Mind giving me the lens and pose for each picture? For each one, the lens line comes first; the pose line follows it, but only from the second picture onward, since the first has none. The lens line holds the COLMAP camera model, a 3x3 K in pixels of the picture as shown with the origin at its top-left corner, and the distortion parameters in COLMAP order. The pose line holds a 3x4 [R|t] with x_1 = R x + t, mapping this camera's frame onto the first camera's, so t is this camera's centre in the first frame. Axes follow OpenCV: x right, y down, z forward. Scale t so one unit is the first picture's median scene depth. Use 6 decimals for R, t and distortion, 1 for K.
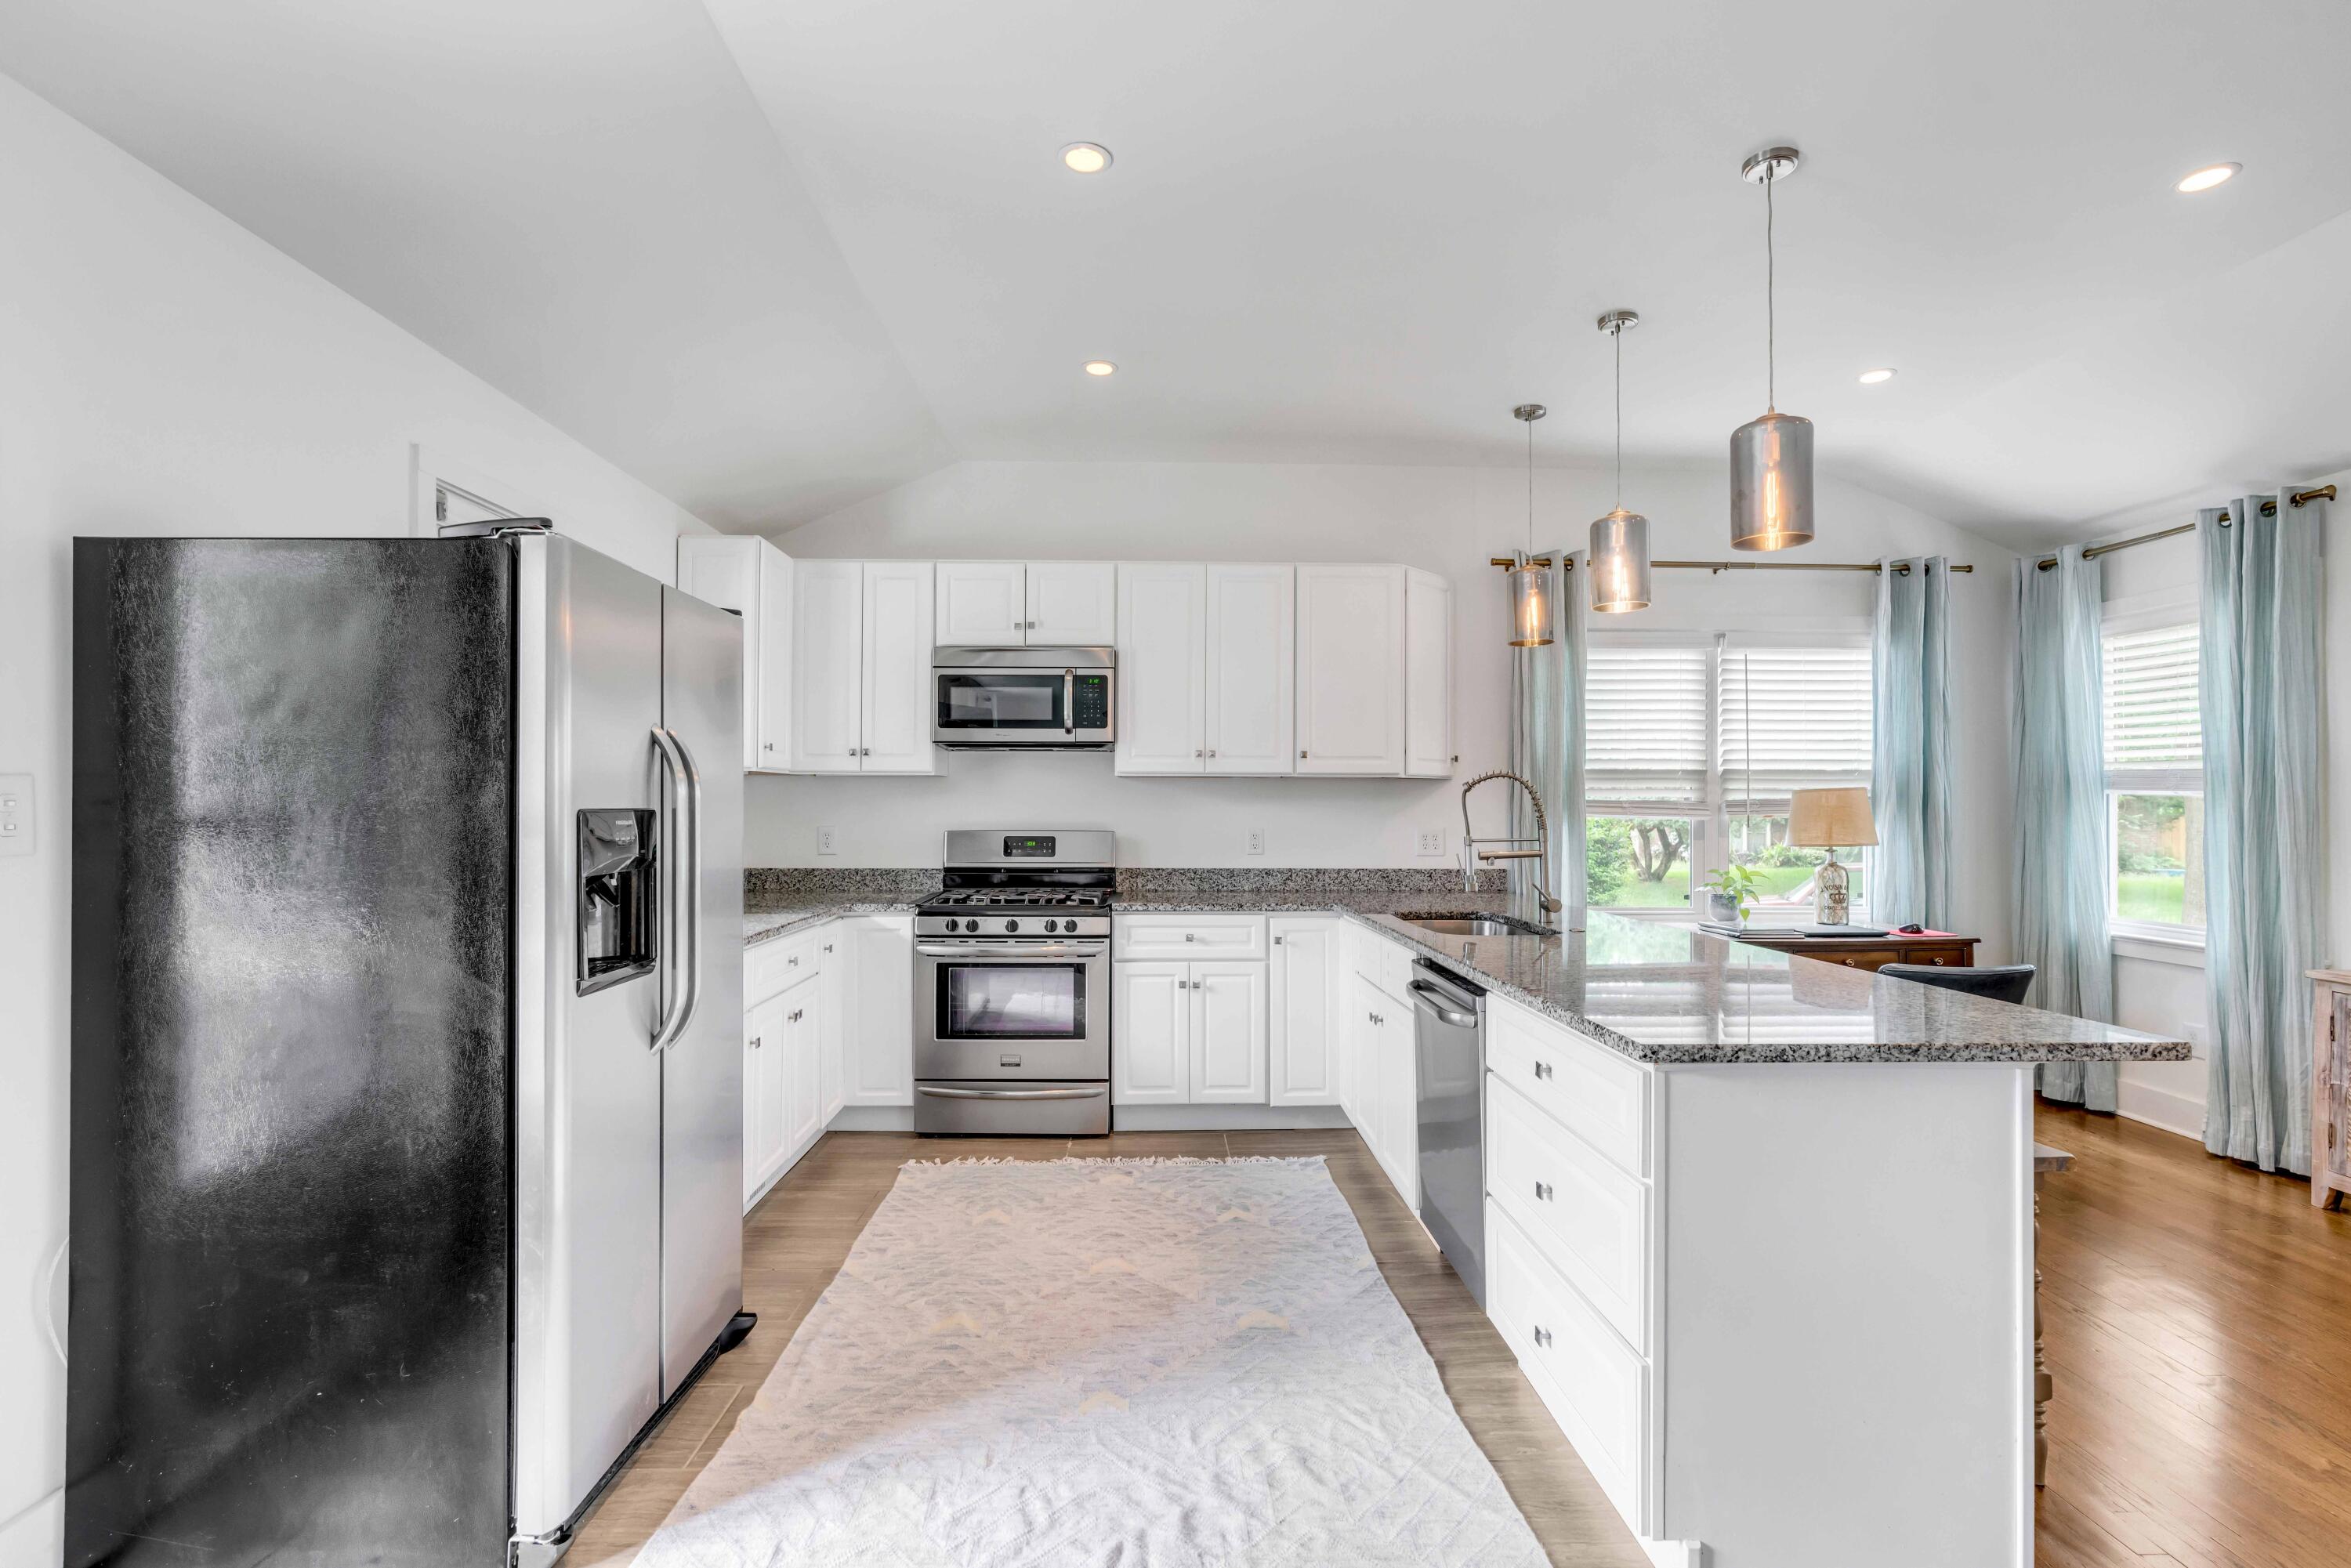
lens RADIAL K [[1105.6, 0, 1138.1], [0, 1105.6, 799.8], [0, 0, 1]] dist [-0.003343, -0.000120]
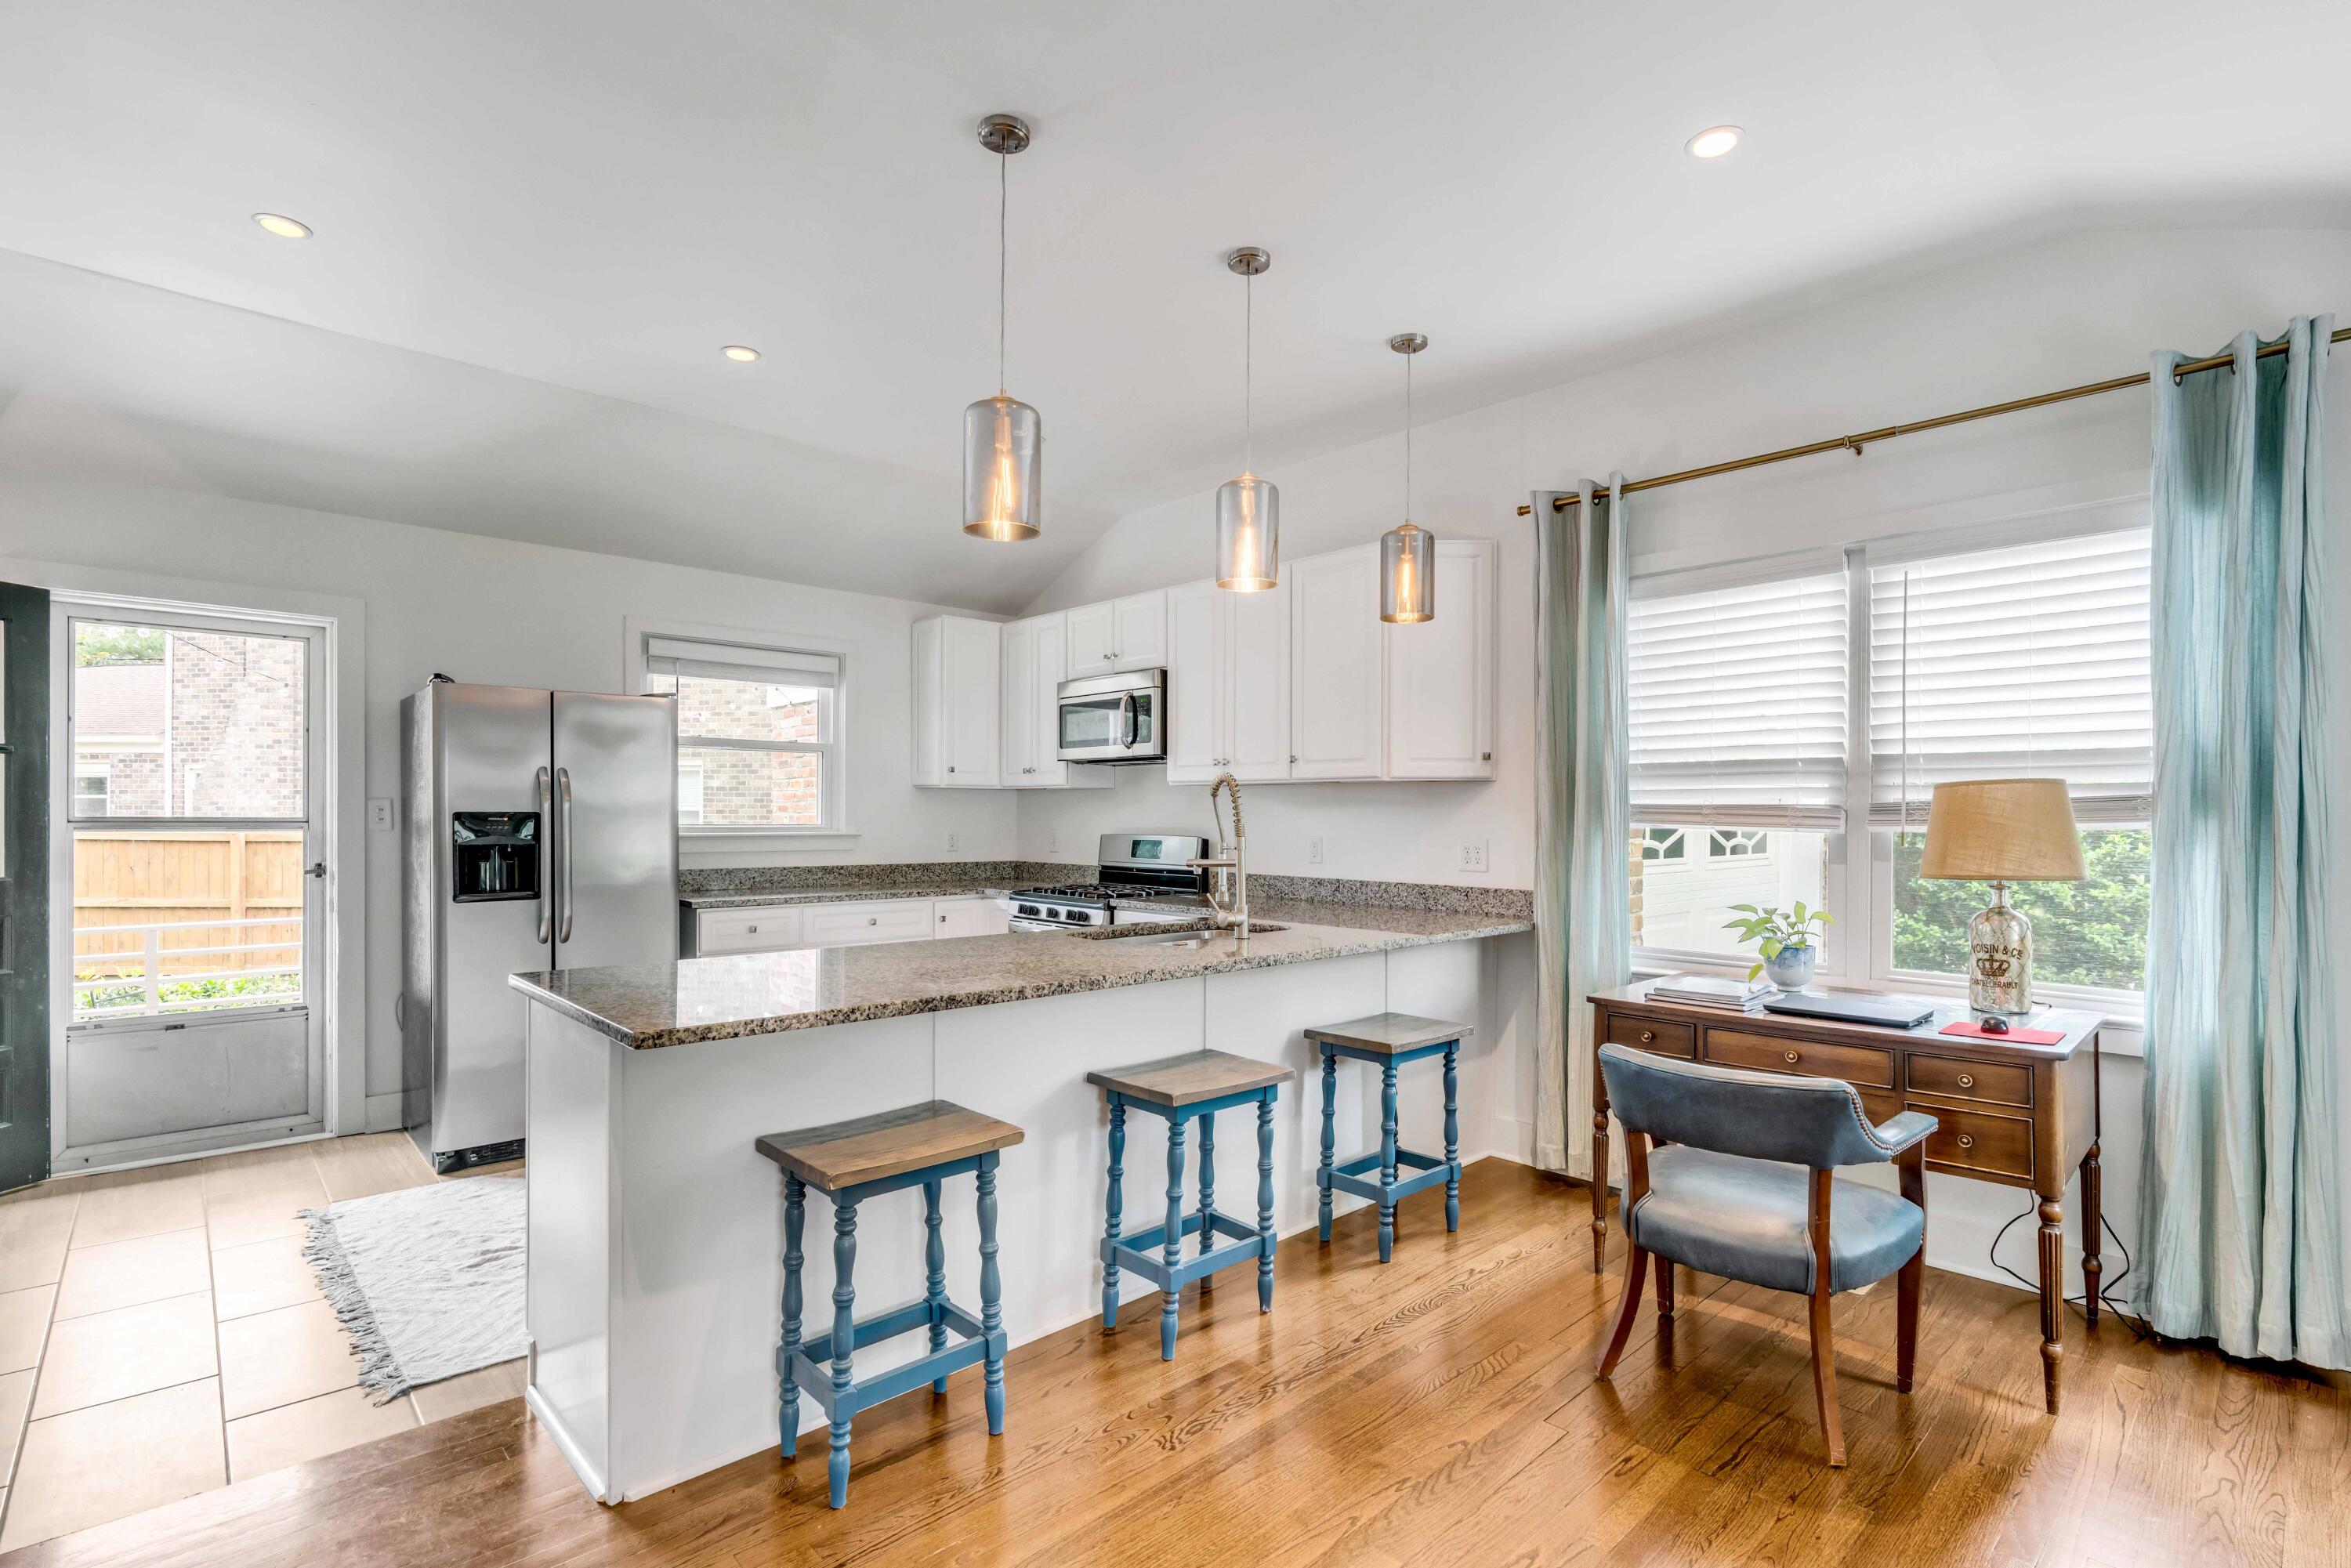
lens RADIAL K [[1105.6, 0, 1138.1], [0, 1105.6, 799.8], [0, 0, 1]] dist [-0.003343, -0.000120]
pose [[0.655294, -0.010171, -0.755305, 0.744500], [0.006620, 0.999948, -0.007722, 0.000836], [0.755344, 0.000061, 0.655328, 0.257919]]
